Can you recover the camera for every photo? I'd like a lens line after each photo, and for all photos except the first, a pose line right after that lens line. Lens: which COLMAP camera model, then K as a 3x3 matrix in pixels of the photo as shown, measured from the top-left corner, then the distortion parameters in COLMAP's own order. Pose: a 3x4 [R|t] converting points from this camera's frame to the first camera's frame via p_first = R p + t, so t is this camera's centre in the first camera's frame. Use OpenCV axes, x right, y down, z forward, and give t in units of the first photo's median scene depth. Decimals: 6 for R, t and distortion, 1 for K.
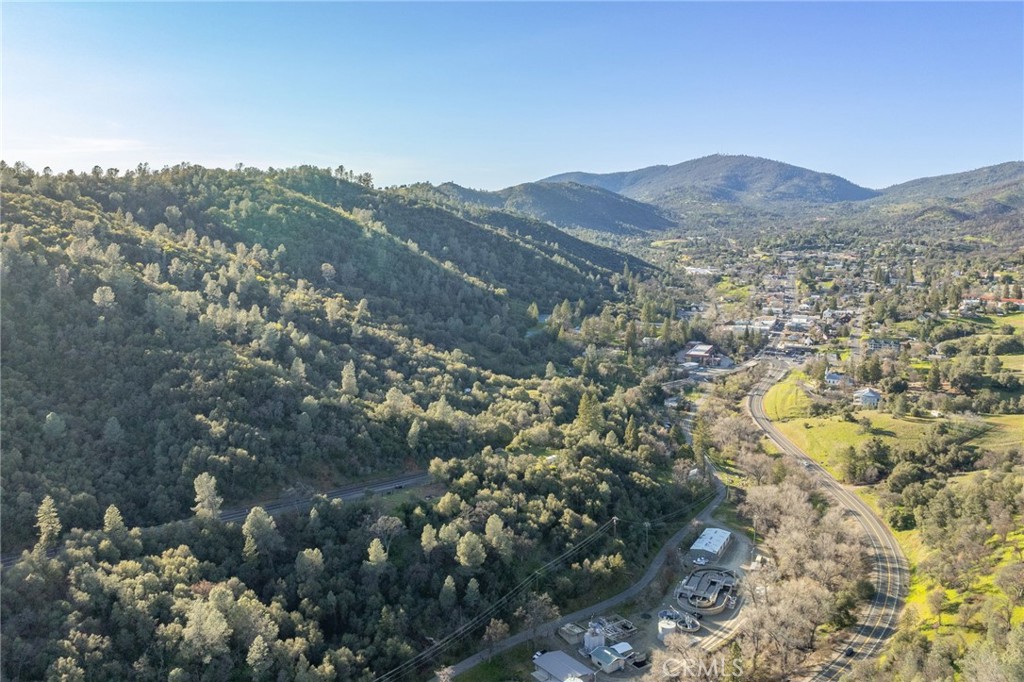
lens RADIAL K [[863.7, 0, 513.2], [0, 863.7, 337.7], [0, 0, 1]] dist [0.010053, -0.004609]
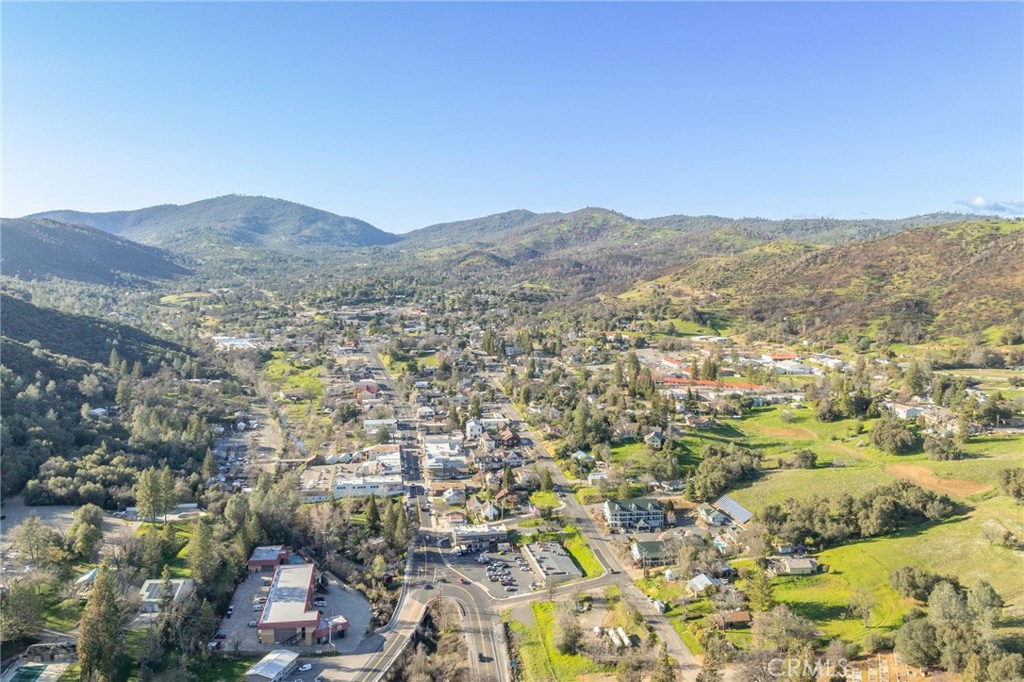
lens RADIAL K [[863.7, 0, 510.3], [0, 863.7, 335.9], [0, 0, 1]] dist [0.010053, -0.004609]
pose [[0.858562, -0.049842, 0.510281, 0.033366], [0.076605, 0.996562, -0.031549, -0.028942], [-0.506954, 0.066177, 0.859429, 0.191542]]
